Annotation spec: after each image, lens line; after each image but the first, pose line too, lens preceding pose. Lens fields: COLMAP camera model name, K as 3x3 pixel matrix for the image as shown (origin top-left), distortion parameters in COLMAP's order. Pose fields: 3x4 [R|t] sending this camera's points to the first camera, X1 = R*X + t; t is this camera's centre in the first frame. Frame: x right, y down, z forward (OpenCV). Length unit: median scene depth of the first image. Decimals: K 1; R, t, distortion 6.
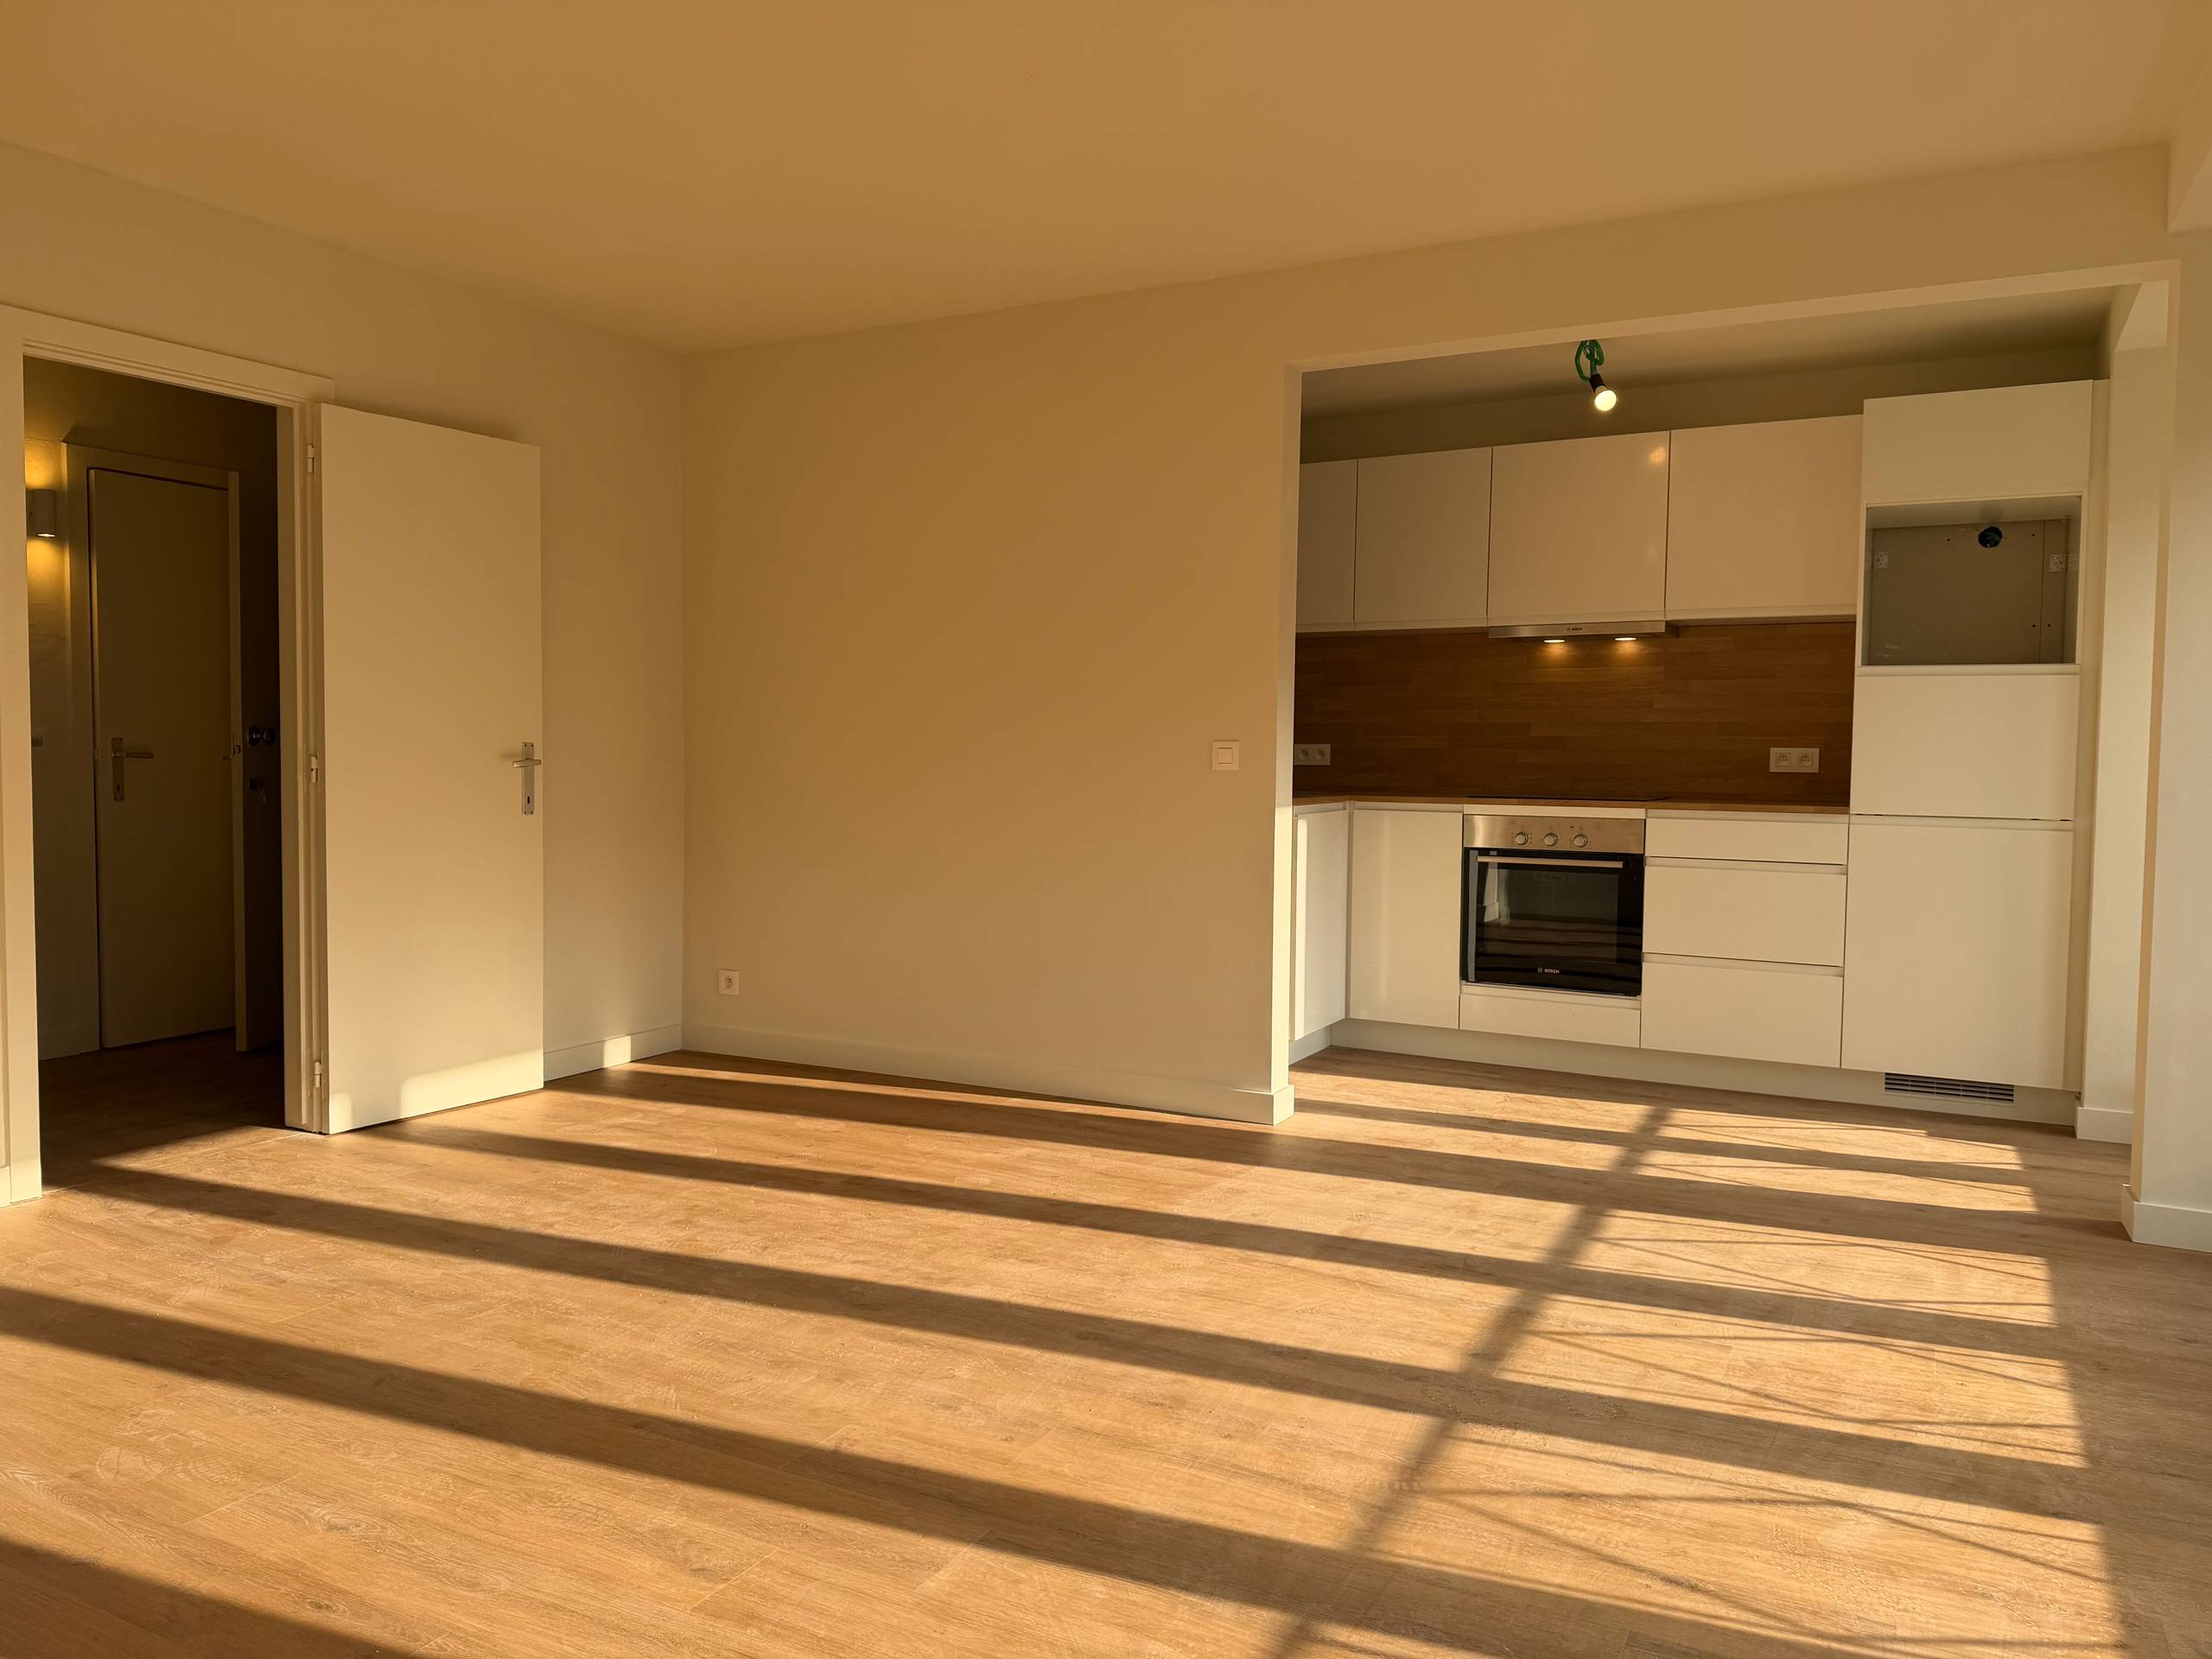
lens RADIAL K [[1538.6, 0, 1097.5], [0, 1538.6, 822.5], [0, 0, 1]] dist [-0.031414, -0.004823]
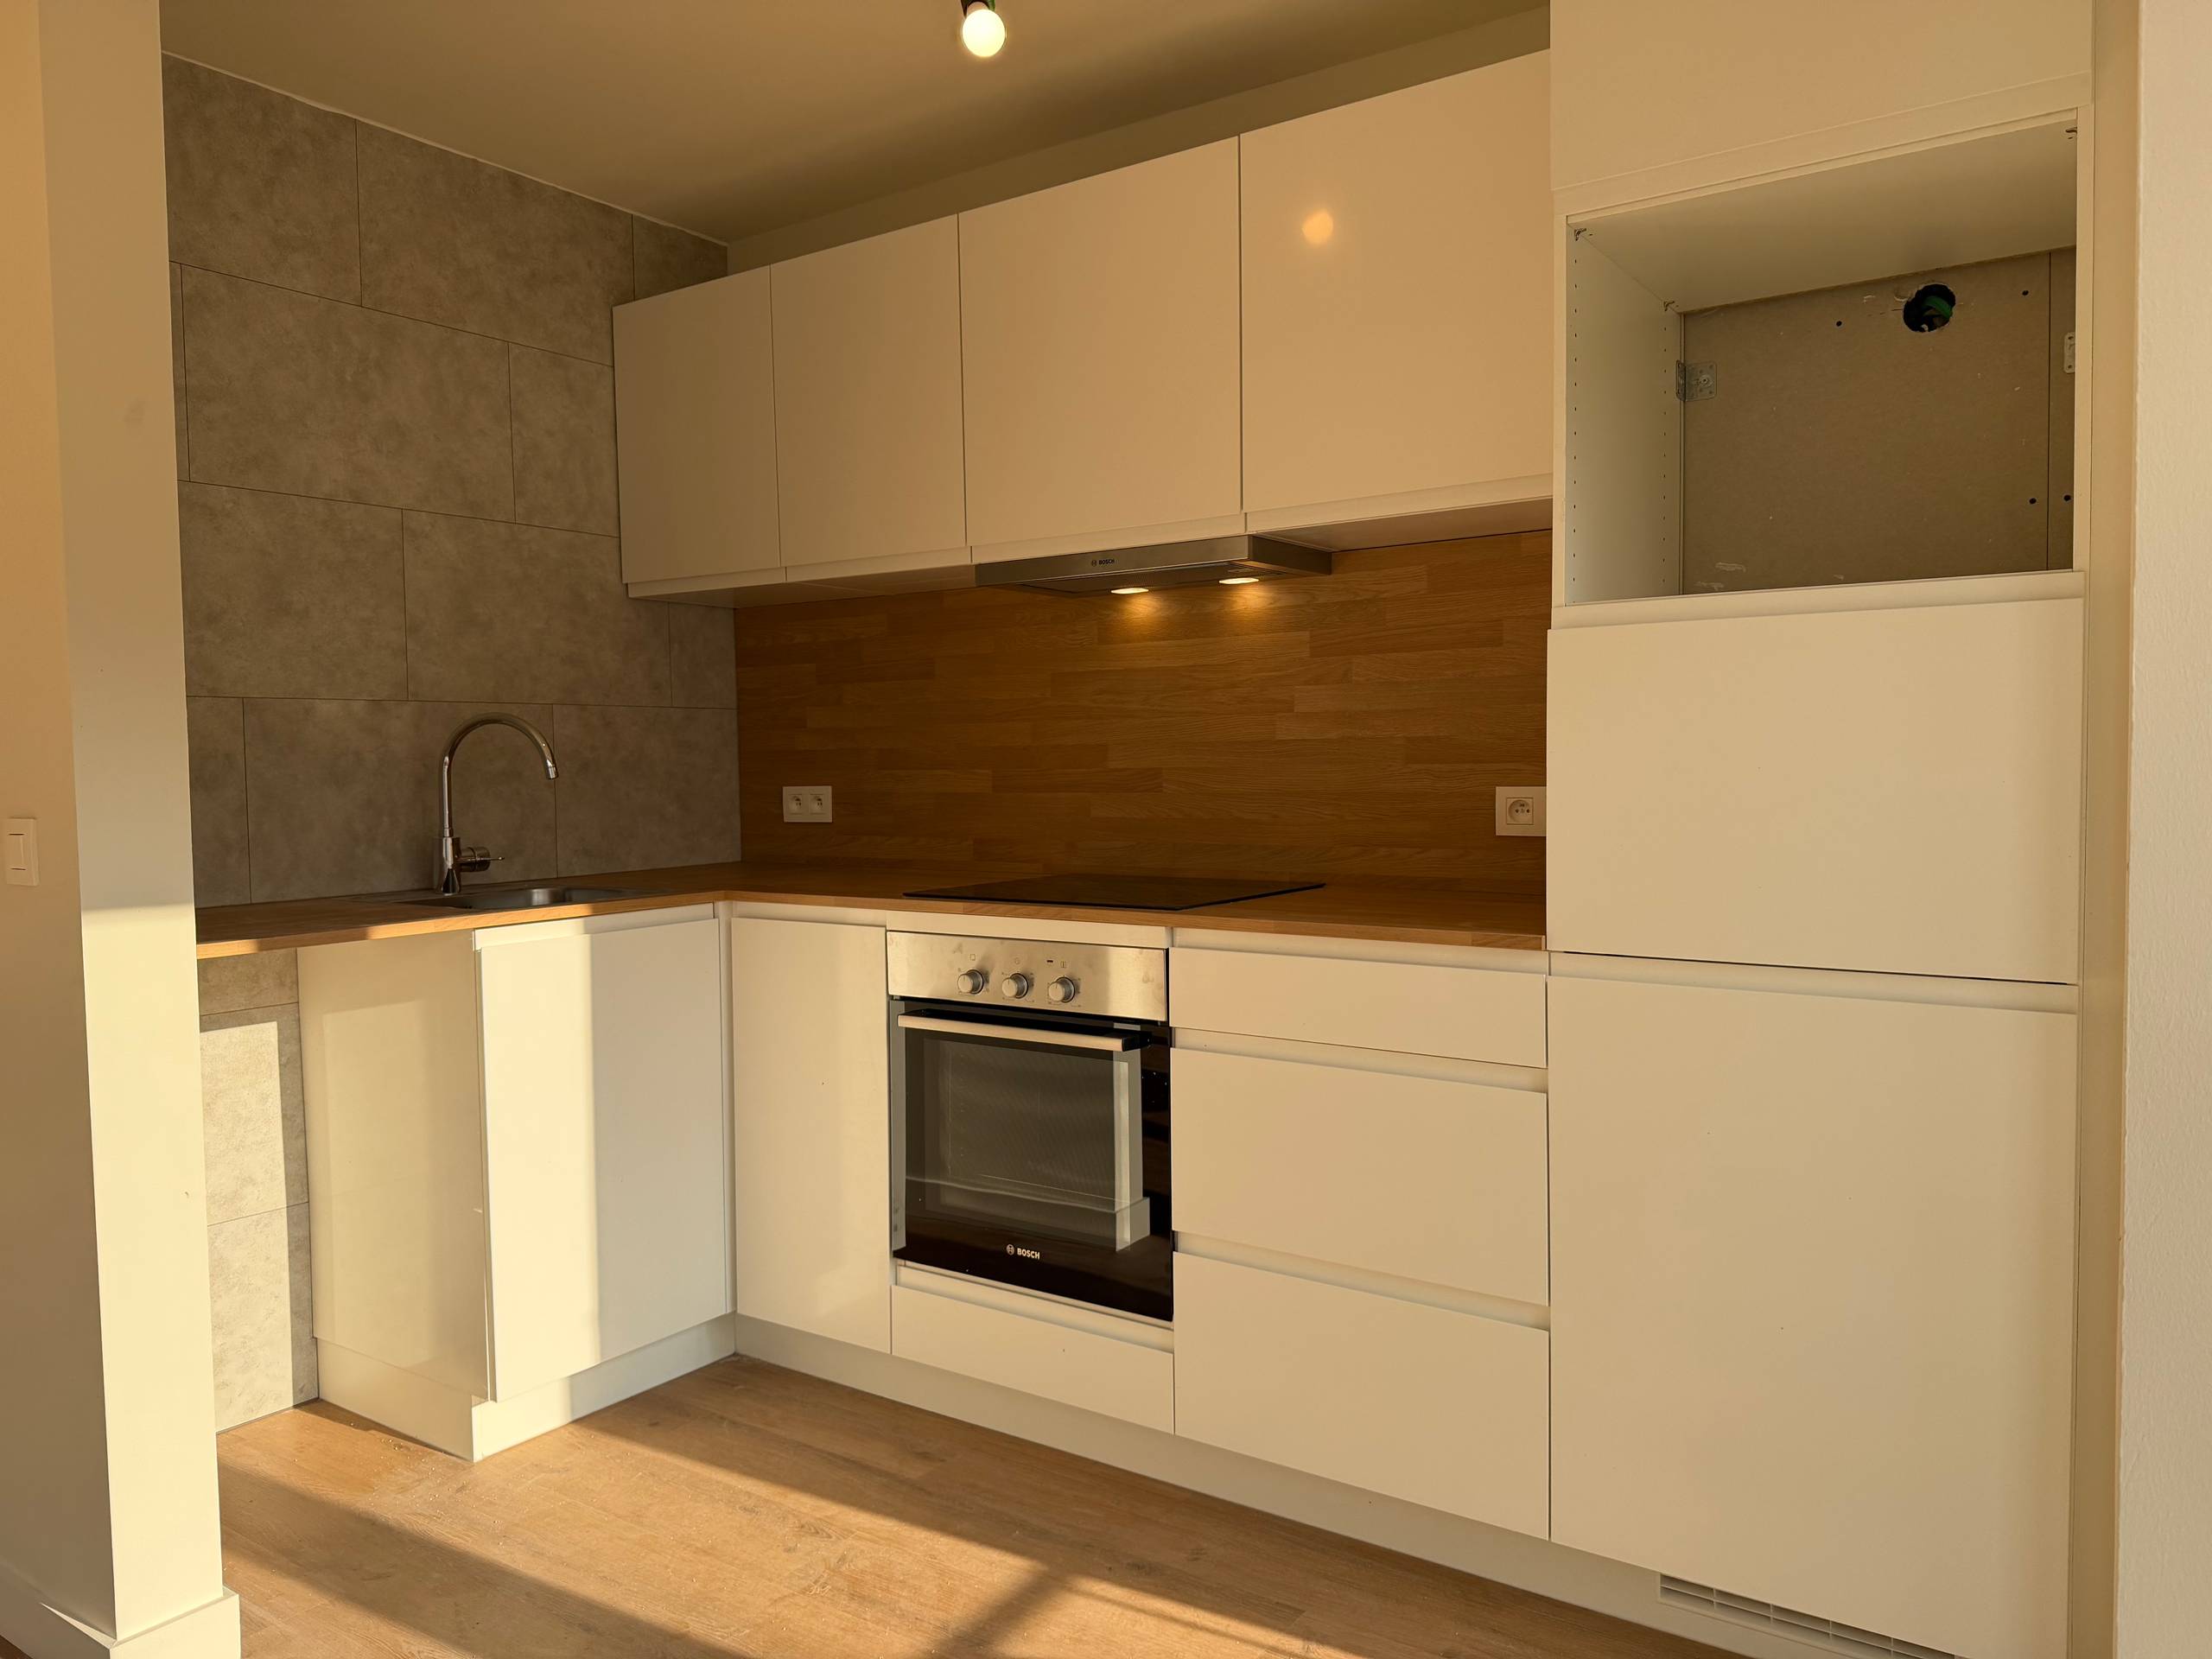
lens RADIAL K [[1644.9, 0, 1112.1], [0, 1644.9, 842.8], [0, 0, 1]] dist [0.078124, -0.086852]
pose [[0.998248, -0.019224, -0.055957, 0.353610], [0.019266, 0.999814, 0.000213, -0.033969], [0.055943, -0.001291, 0.998433, 0.471645]]
